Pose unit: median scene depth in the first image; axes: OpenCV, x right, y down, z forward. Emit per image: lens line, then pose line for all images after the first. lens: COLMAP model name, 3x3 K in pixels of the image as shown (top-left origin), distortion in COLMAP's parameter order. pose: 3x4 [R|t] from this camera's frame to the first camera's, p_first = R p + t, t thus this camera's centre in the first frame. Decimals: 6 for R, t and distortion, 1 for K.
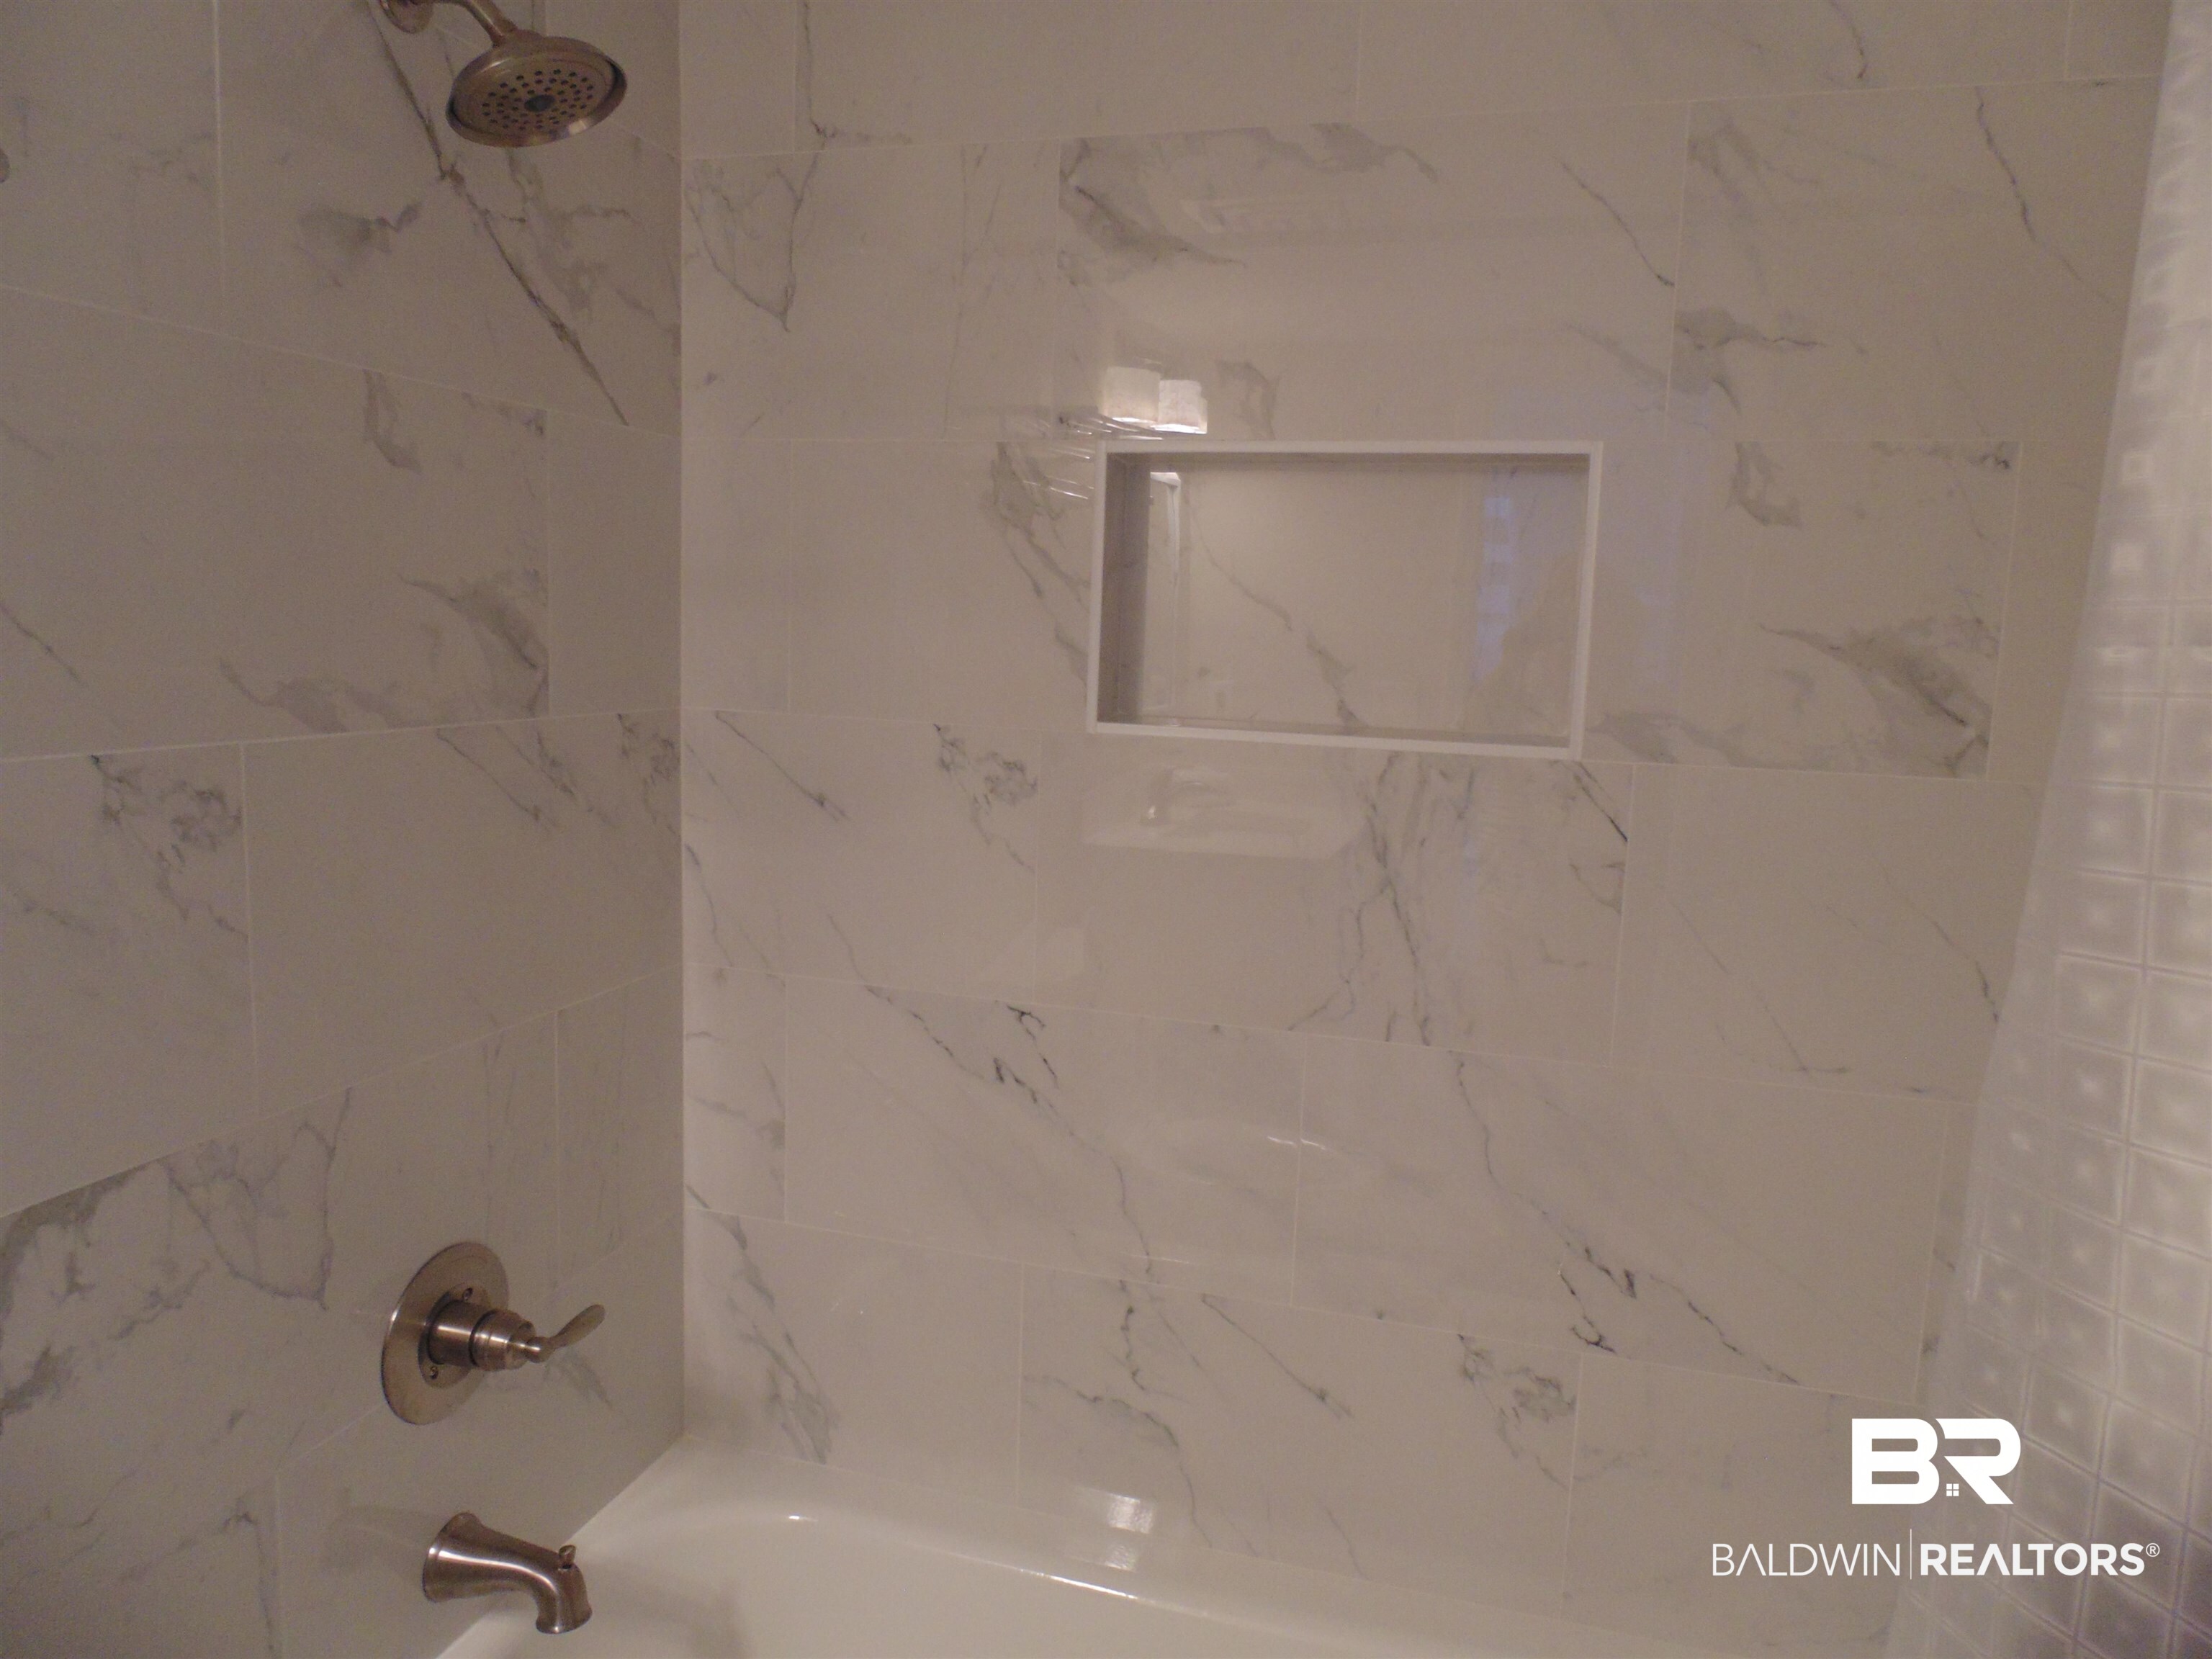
lens RADIAL K [[1482.3, 0, 1097.6], [0, 1482.3, 828.7], [0, 0, 1]] dist [-0.012820, 0.002245]
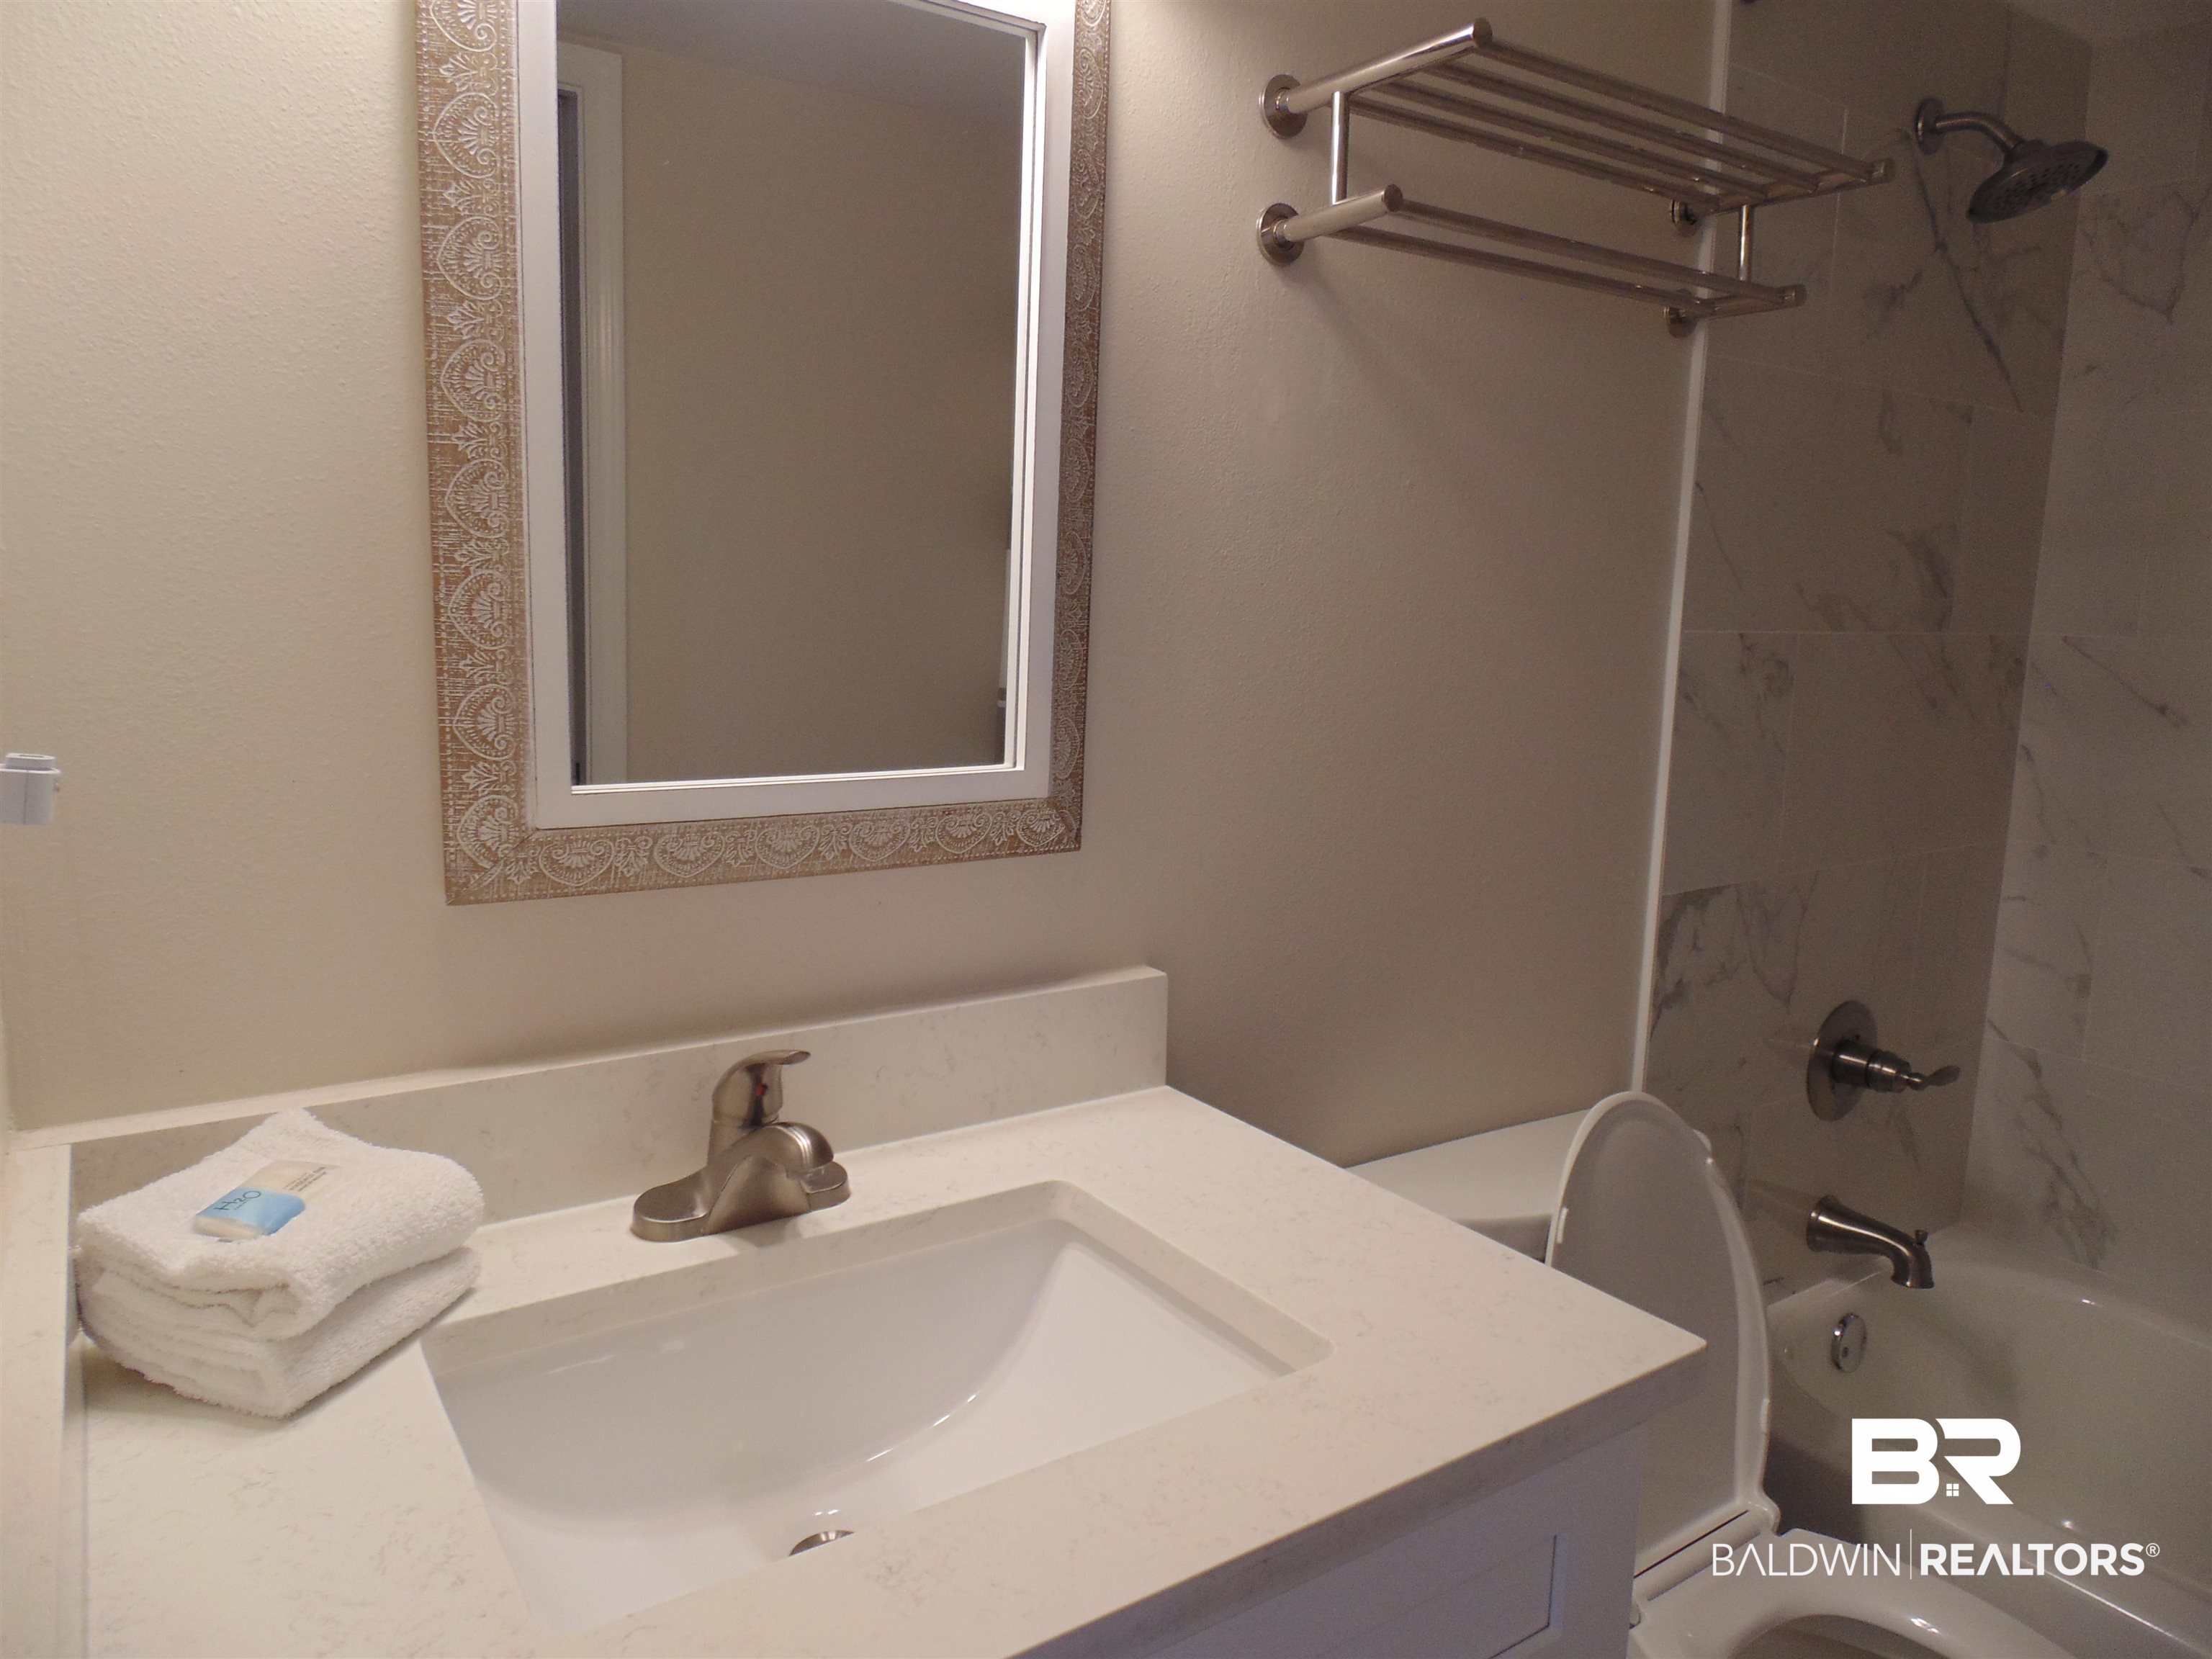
lens RADIAL K [[1482.3, 0, 1116.4], [0, 1482.3, 823.4], [0, 0, 1]] dist [-0.012820, 0.002245]
pose [[0.788301, 0.076801, -0.610478, -0.130824], [-0.078774, 0.996612, 0.023659, 0.124245], [0.610226, 0.029439, 0.791680, -0.519515]]
